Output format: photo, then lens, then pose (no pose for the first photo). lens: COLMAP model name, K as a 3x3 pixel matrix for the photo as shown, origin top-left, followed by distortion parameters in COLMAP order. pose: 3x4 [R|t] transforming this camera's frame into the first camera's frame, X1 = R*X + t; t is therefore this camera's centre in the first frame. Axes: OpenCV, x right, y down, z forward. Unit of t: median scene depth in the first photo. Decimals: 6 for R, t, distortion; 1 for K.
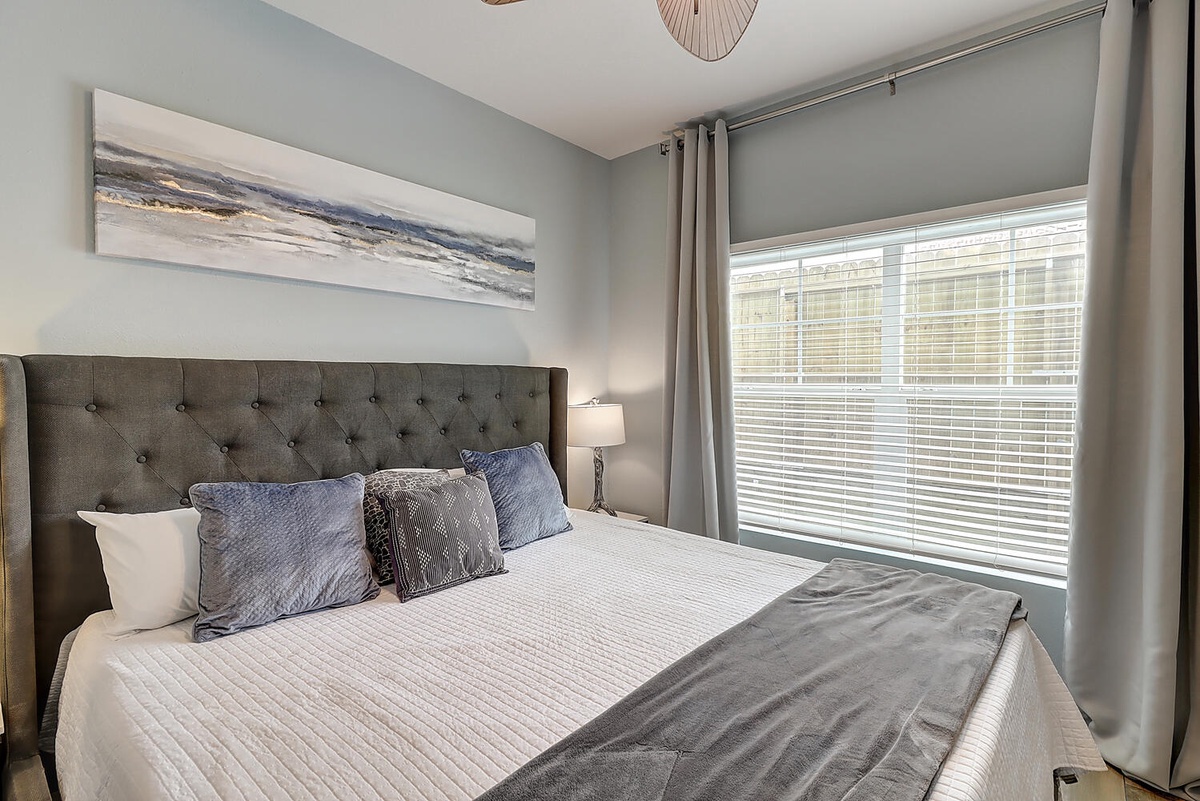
lens RADIAL K [[554.9, 0, 607.6], [0, 554.9, 392.5], [0, 0, 1]] dist [0.000653, -0.000396]
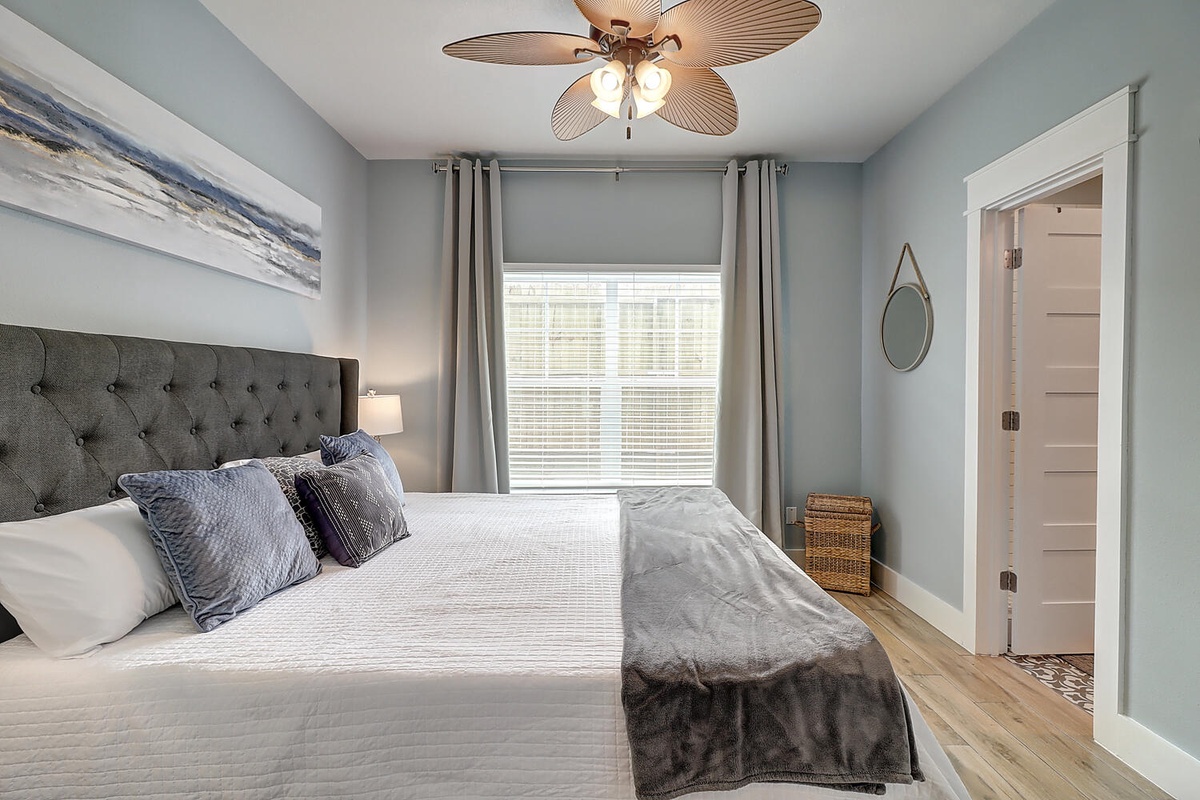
lens RADIAL K [[554.9, 0, 609.1], [0, 554.9, 394.0], [0, 0, 1]] dist [0.000653, -0.000396]
pose [[0.751680, -0.010118, 0.659451, -0.496968], [0.013467, 0.999909, -0.000008, 0.033231], [-0.659391, 0.008887, 0.751748, -0.095751]]
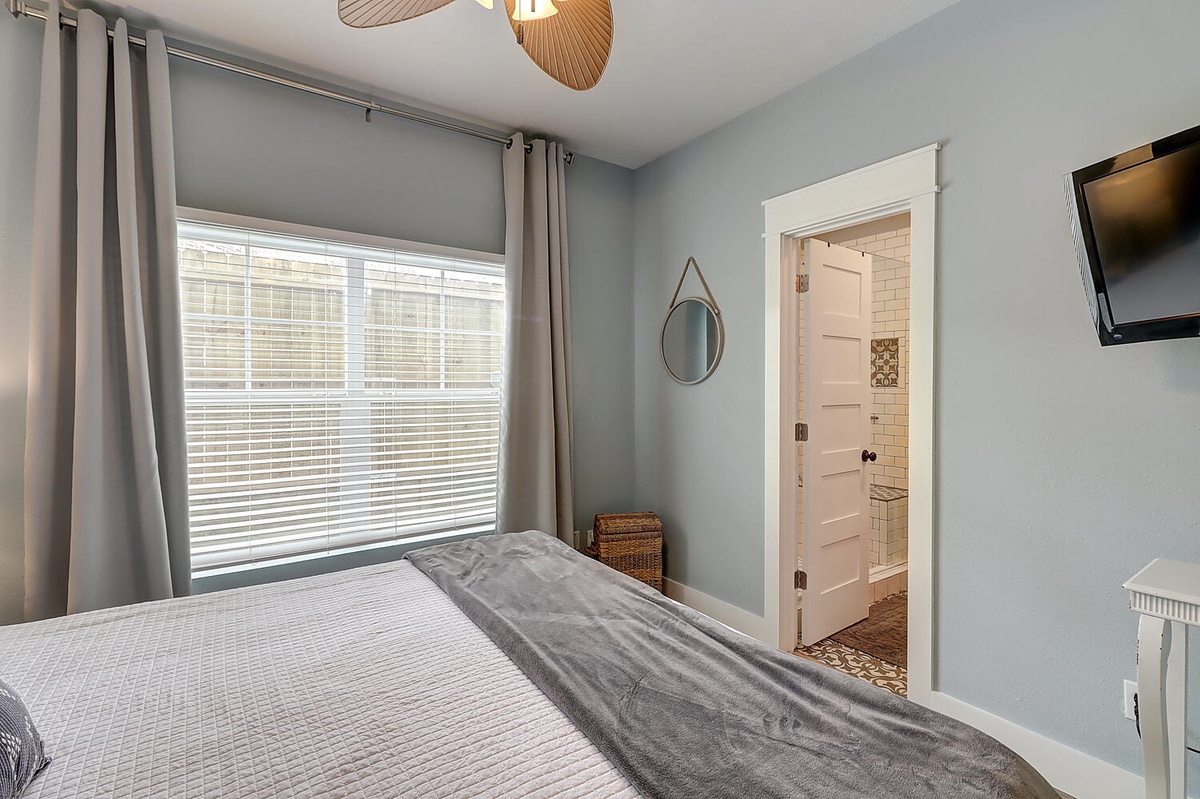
lens RADIAL K [[554.9, 0, 607.7], [0, 554.9, 392.2], [0, 0, 1]] dist [0.000653, -0.000396]
pose [[0.248104, -0.012347, 0.968655, -0.435356], [0.023097, 0.999710, 0.006827, -0.005946], [-0.968458, 0.020679, 0.248317, 0.297837]]
